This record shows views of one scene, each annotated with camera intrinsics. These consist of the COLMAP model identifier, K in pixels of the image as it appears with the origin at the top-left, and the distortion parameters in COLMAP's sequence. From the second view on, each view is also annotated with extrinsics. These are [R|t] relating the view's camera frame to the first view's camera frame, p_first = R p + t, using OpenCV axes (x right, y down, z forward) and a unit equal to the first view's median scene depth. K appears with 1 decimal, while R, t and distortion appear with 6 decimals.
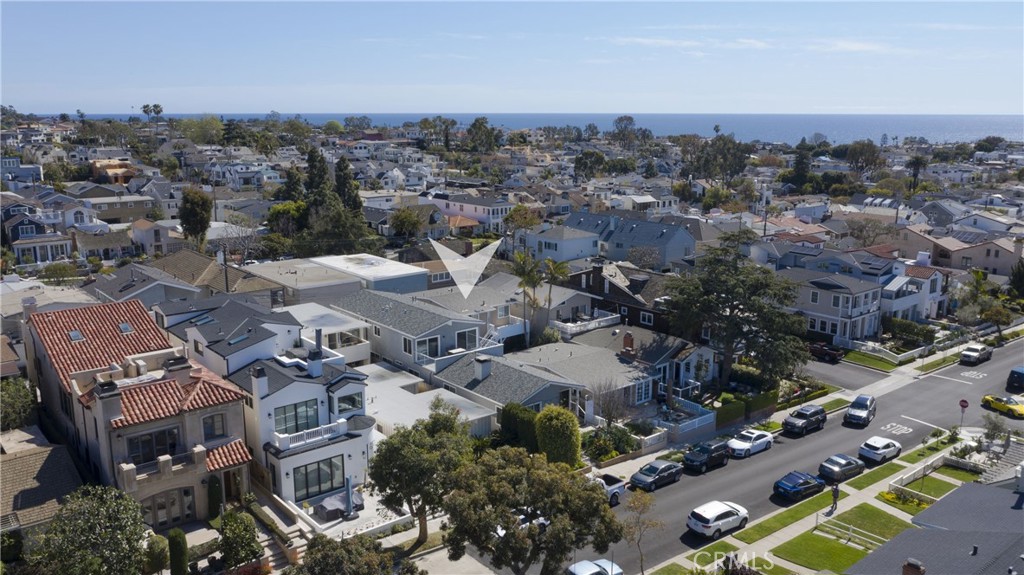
lens RADIAL K [[814.6, 0, 512.0], [0, 814.6, 287.5], [0, 0, 1]] dist [0.005628, 0.002150]
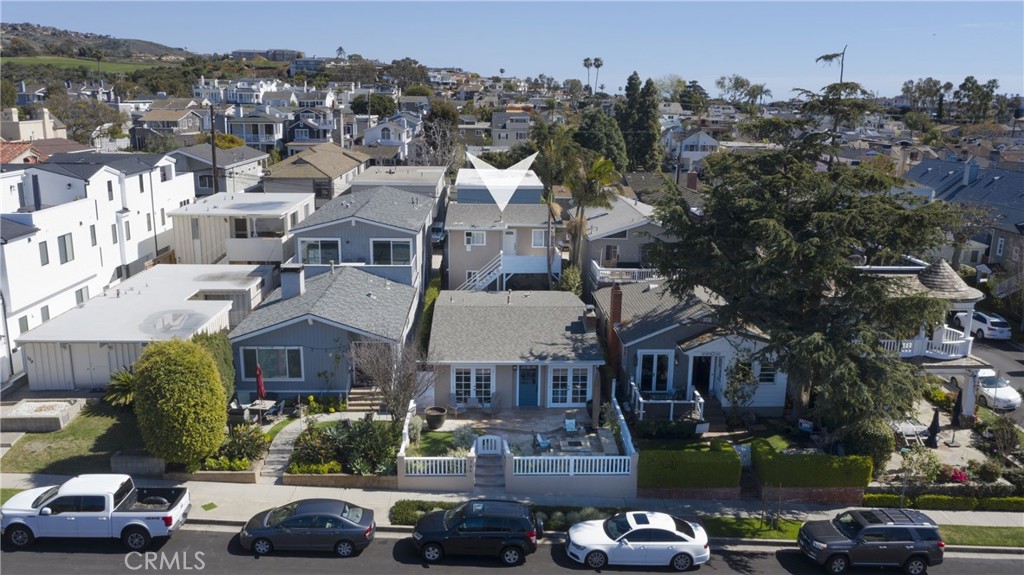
lens RADIAL K [[814.6, 0, 512.0], [0, 814.6, 287.5], [0, 0, 1]] dist [0.005628, 0.002150]
pose [[0.806243, 0.151136, -0.571953, 0.402277], [-0.142024, 0.987990, 0.060870, 0.037002], [0.574283, 0.032155, 0.818025, 0.529496]]
